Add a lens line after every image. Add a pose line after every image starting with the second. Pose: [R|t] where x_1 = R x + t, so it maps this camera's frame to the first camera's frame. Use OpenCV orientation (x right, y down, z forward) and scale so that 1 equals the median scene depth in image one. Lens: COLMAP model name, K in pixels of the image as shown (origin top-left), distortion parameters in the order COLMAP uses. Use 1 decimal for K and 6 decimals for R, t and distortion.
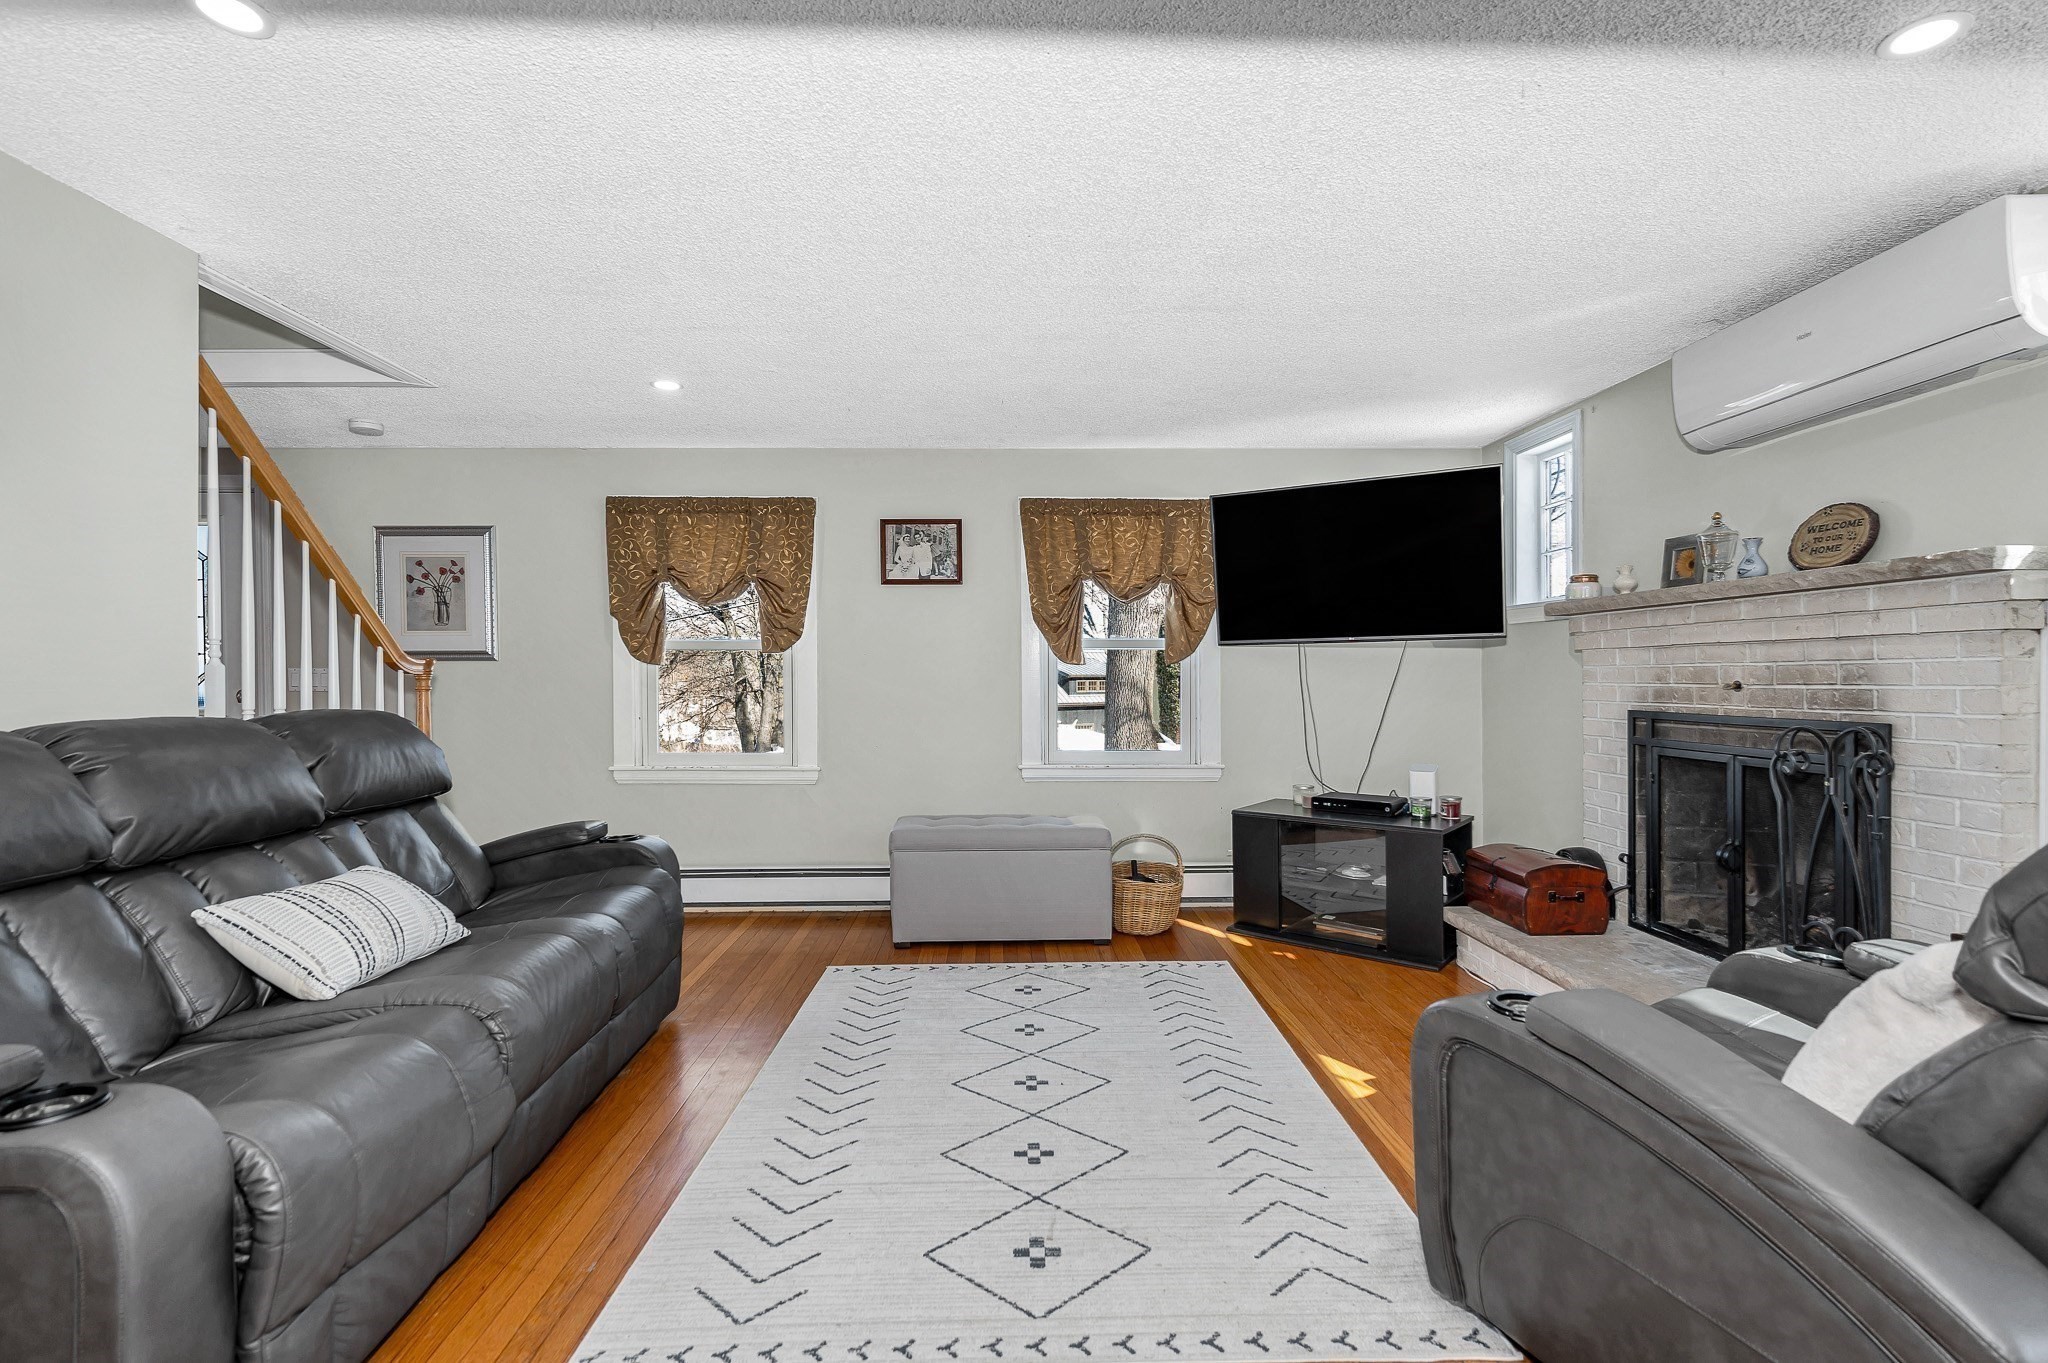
lens RADIAL K [[931.2, 0, 1063.3], [0, 931.2, 684.0], [0, 0, 1]] dist [-0.001832, 0.000462]
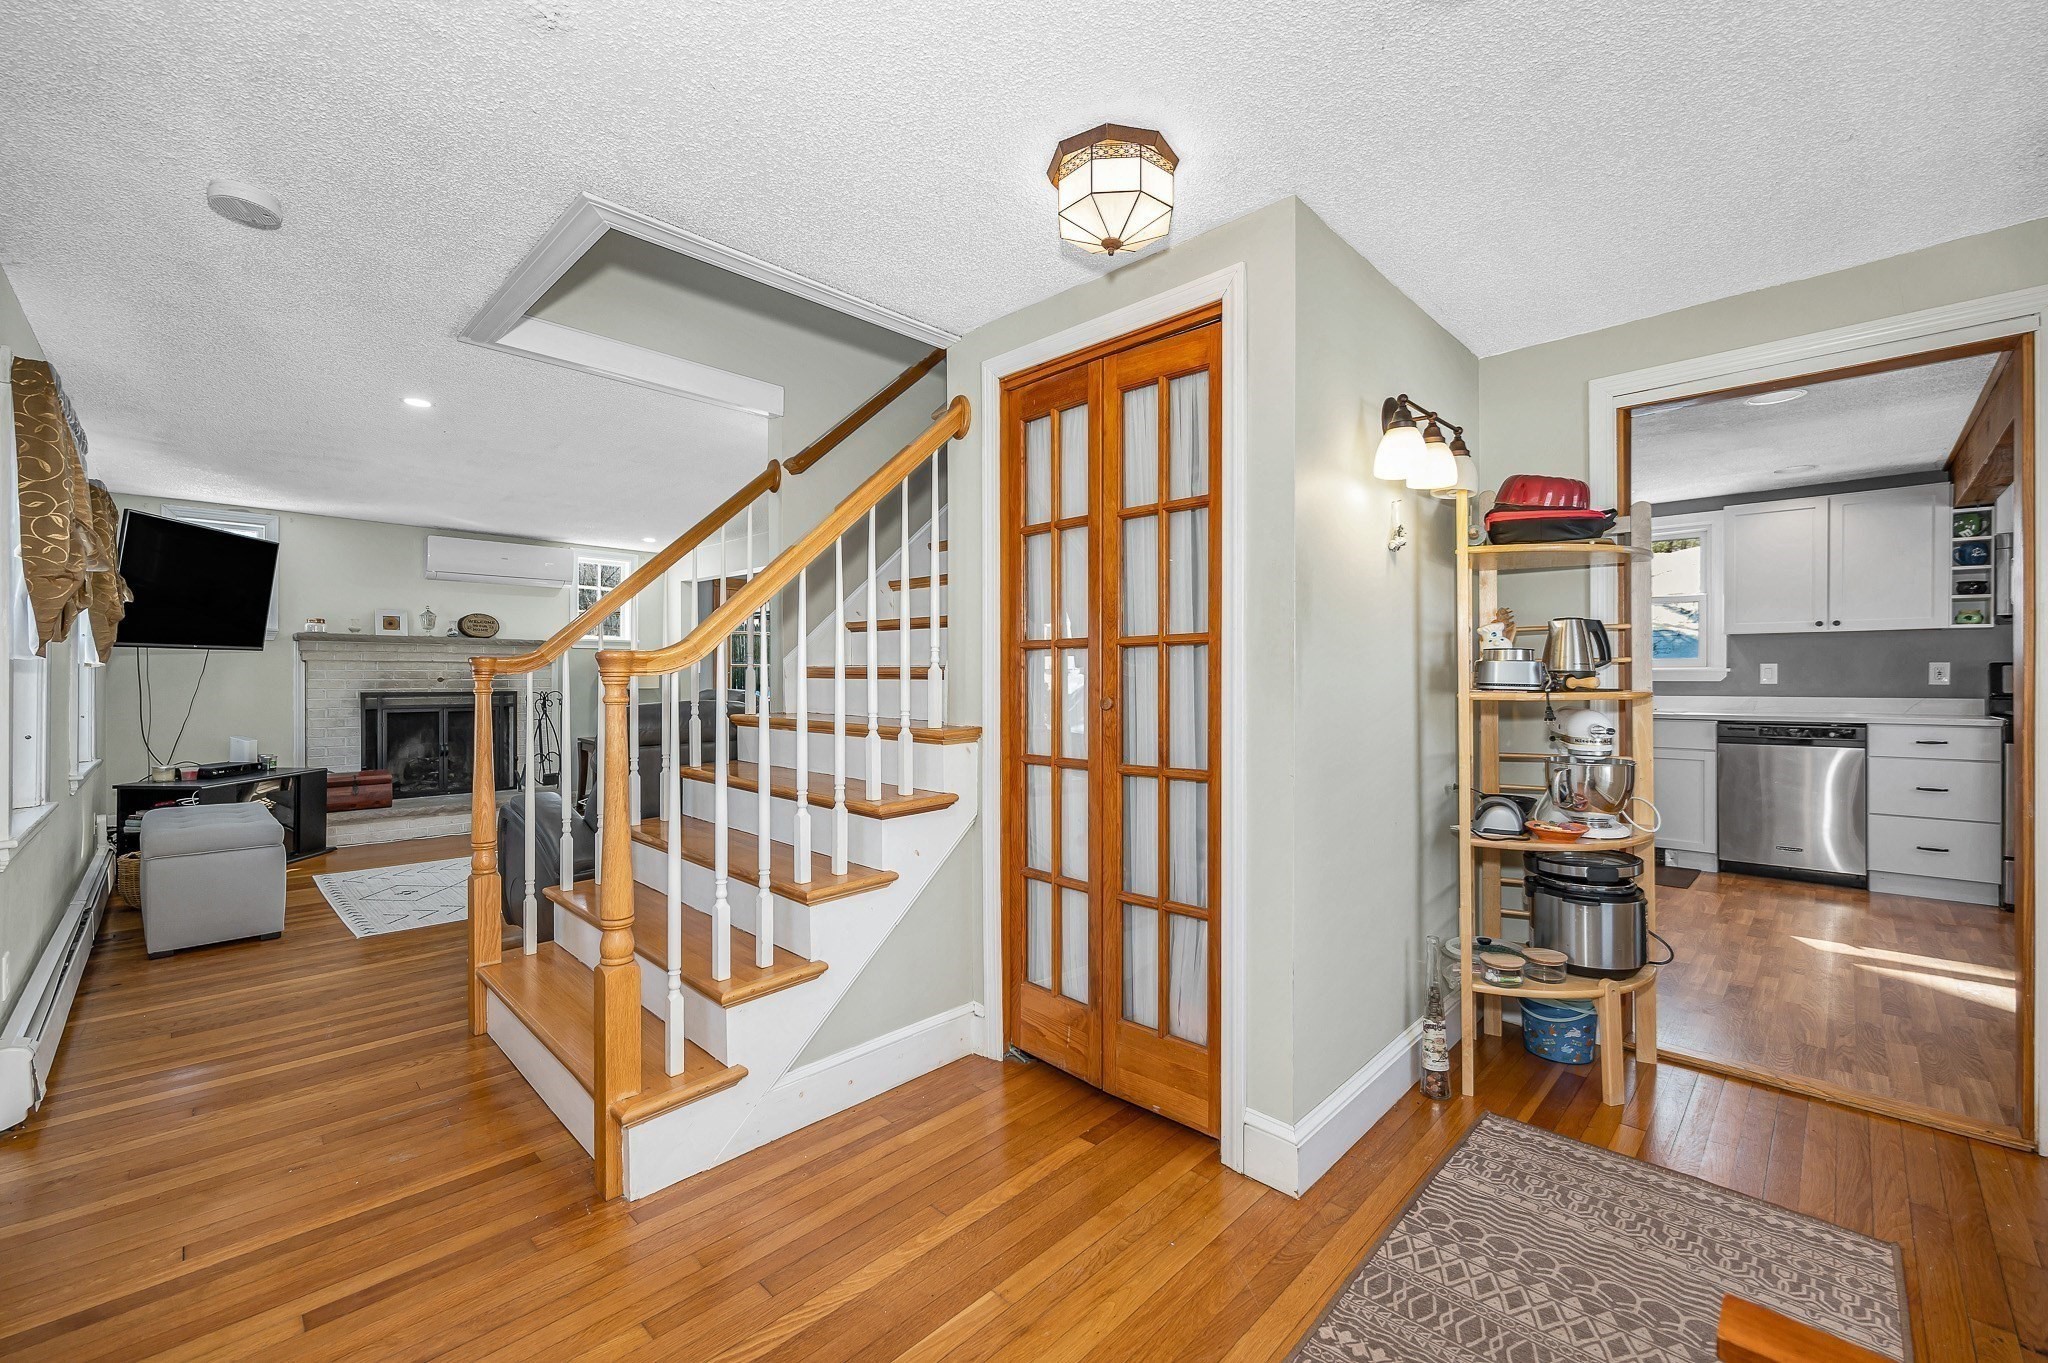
lens RADIAL K [[830.2, 0, 1024.0], [0, 830.2, 681.5], [0, 0, 1]] dist [-0.001403, -0.000407]
pose [[-0.681078, -0.001823, 0.732208, -1.431139], [0.006618, 0.999941, 0.008646, -0.001485], [-0.732181, 0.010734, -0.681026, 1.021735]]
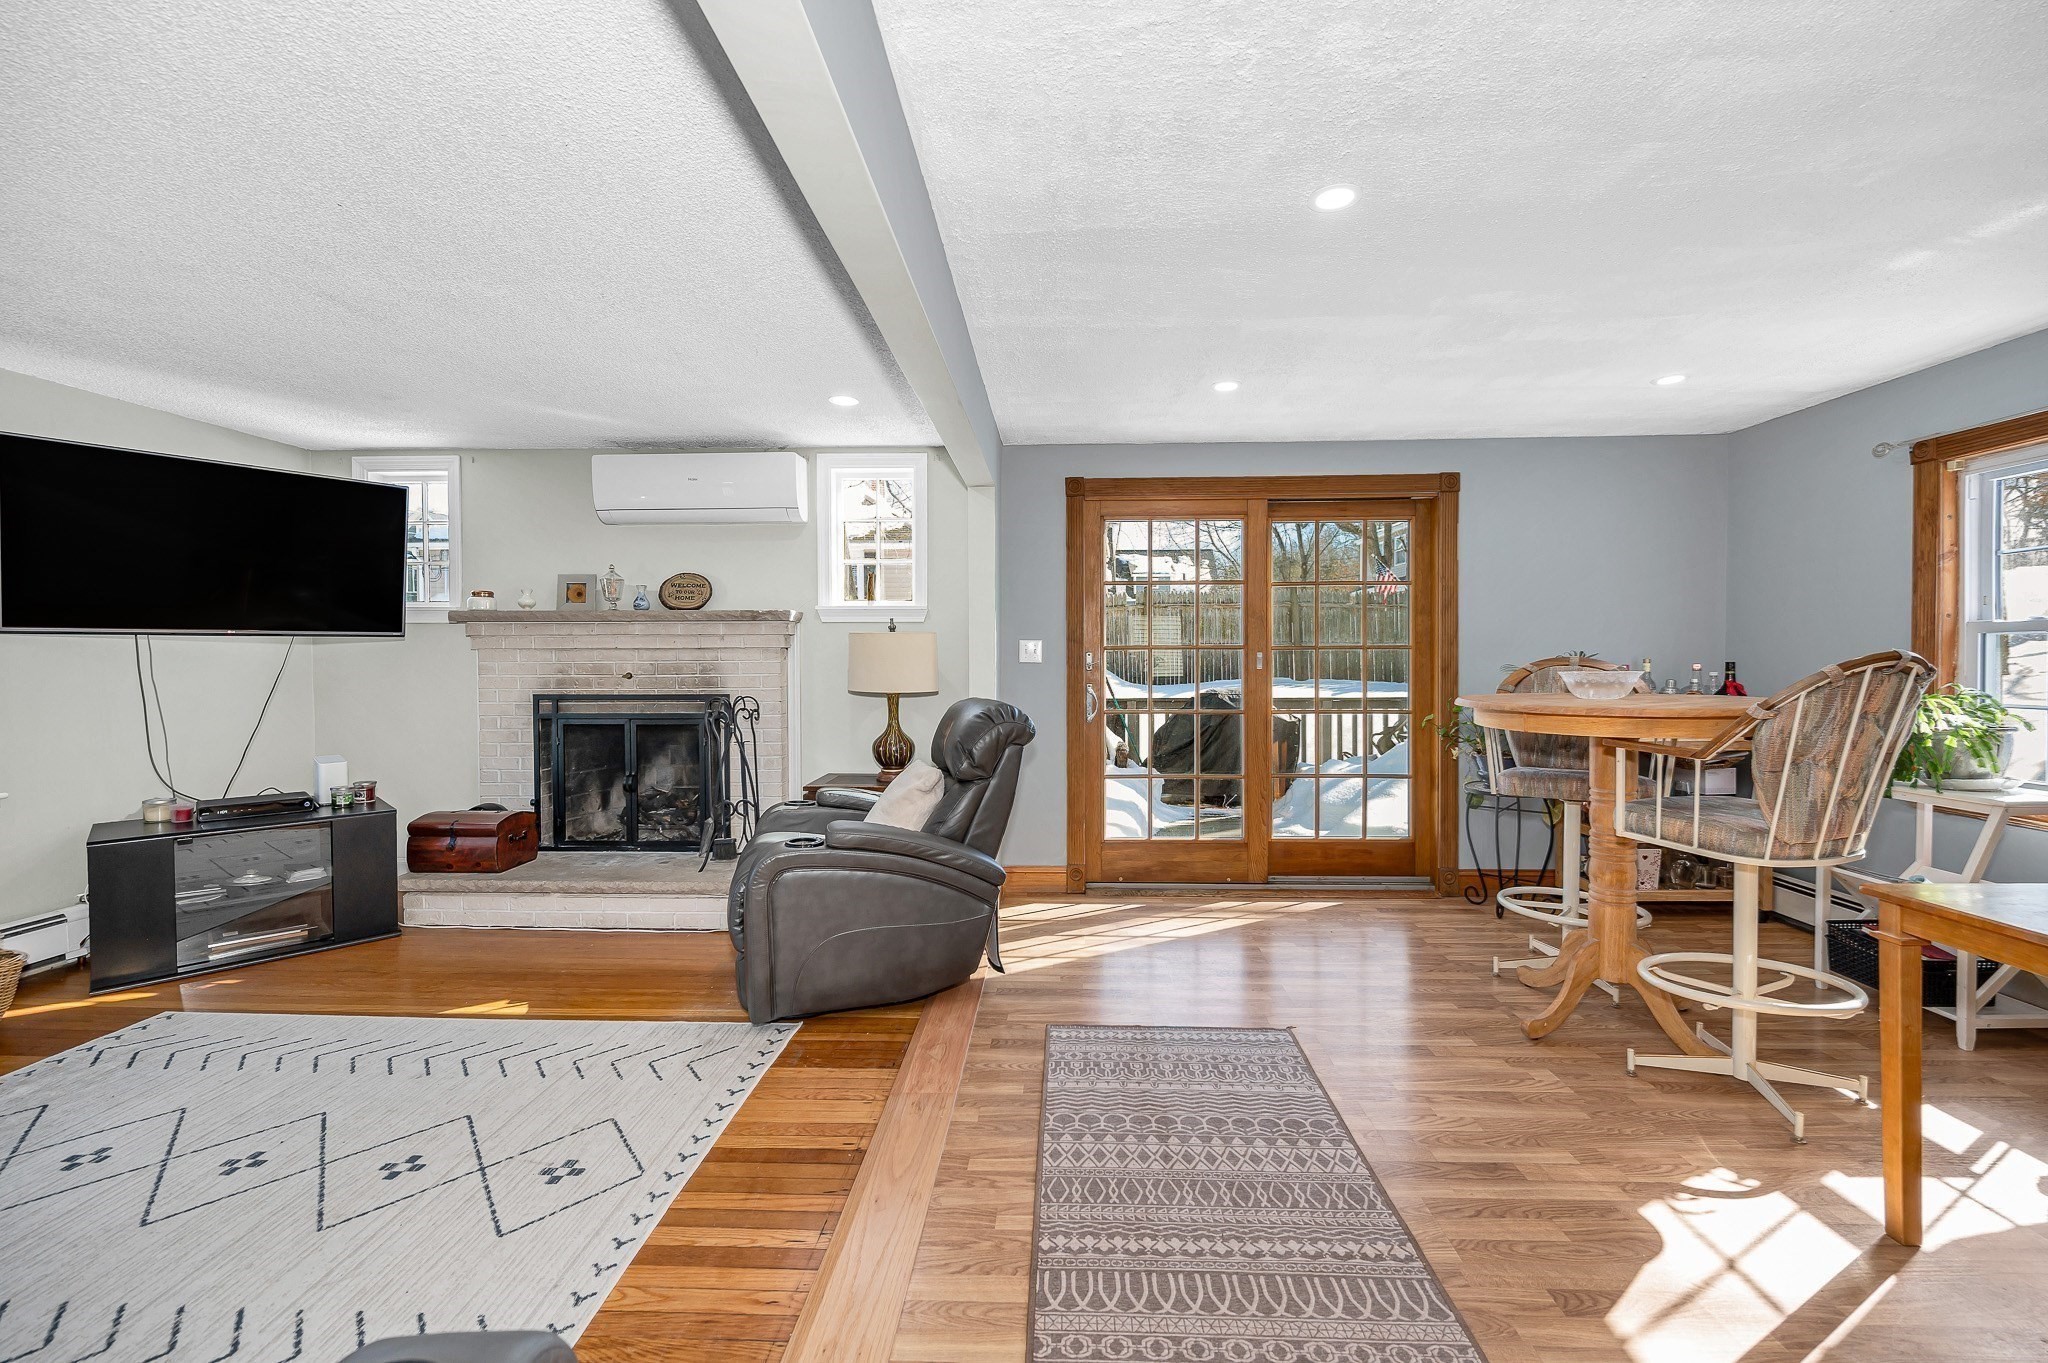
lens RADIAL K [[876.0, 0, 984.8], [0, 876.0, 674.1], [0, 0, 1]] dist [-0.000209, 0.000039]
pose [[0.102031, -0.016615, 0.994642, -0.534454], [0.010776, 0.999820, 0.015597, -0.013249], [-0.994723, 0.009127, 0.102192, 0.178186]]
